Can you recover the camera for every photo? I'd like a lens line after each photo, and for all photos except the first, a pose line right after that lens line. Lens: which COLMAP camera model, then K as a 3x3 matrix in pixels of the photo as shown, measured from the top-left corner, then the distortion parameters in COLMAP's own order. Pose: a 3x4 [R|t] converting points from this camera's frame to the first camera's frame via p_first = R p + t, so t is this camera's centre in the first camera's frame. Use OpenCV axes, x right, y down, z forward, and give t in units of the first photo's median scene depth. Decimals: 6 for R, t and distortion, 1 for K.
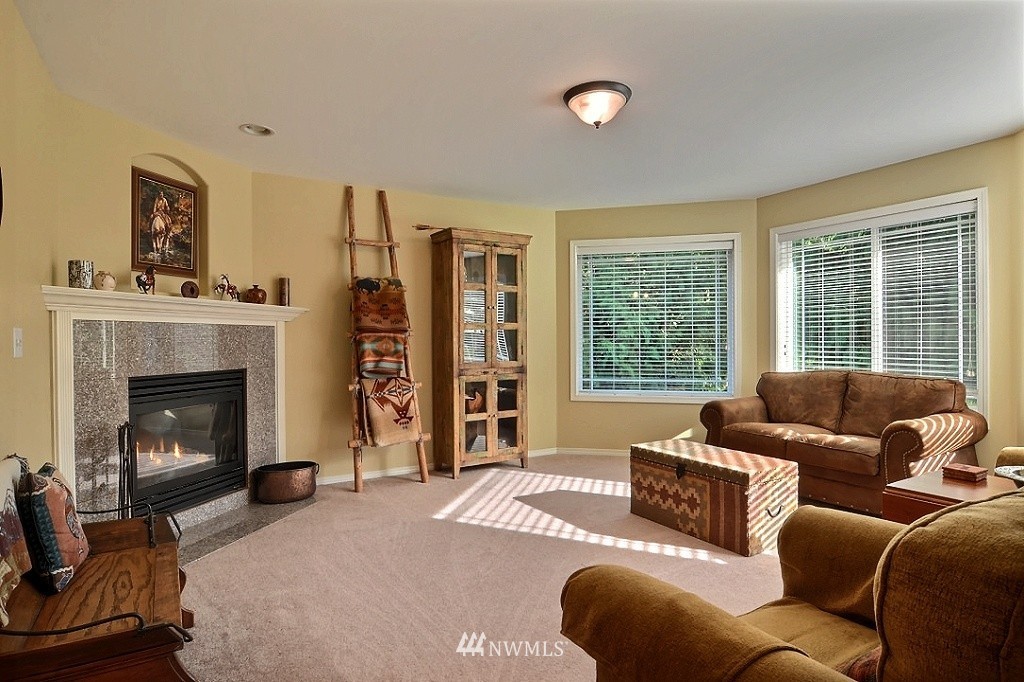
lens RADIAL K [[552.0, 0, 512.6], [0, 552.0, 339.8], [0, 0, 1]] dist [-0.007377, -0.008500]
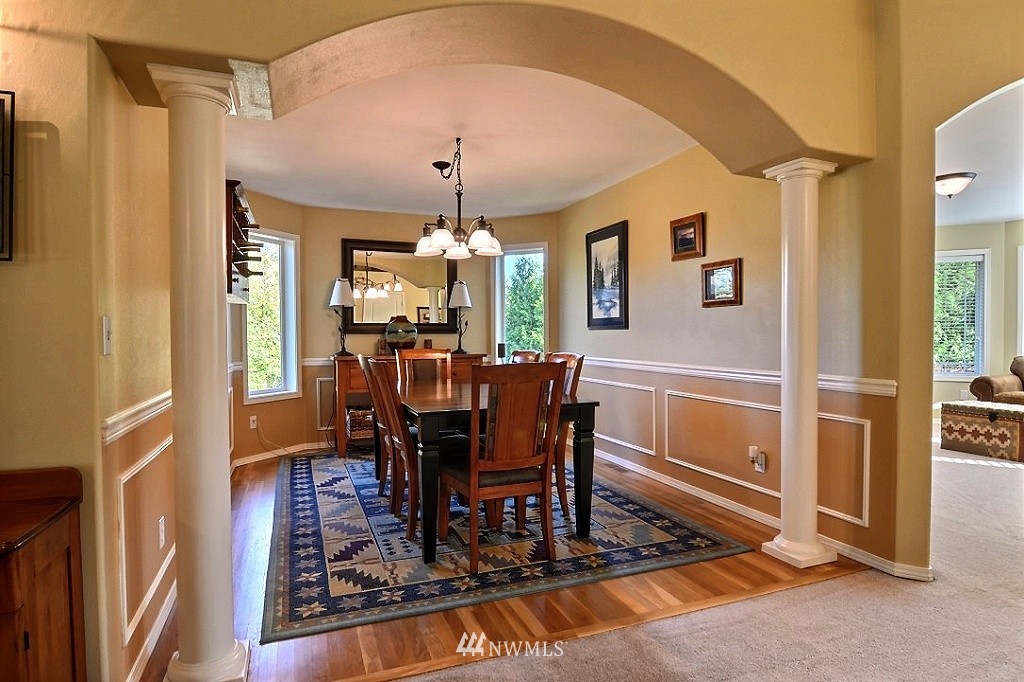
lens RADIAL K [[552.0, 0, 512.5], [0, 552.0, 343.2], [0, 0, 1]] dist [-0.007377, -0.008500]
pose [[0.986007, 0.002406, -0.166686, -0.742825], [0.000097, 0.999887, 0.015007, 0.010926], [0.166703, -0.014813, 0.985896, -0.695905]]
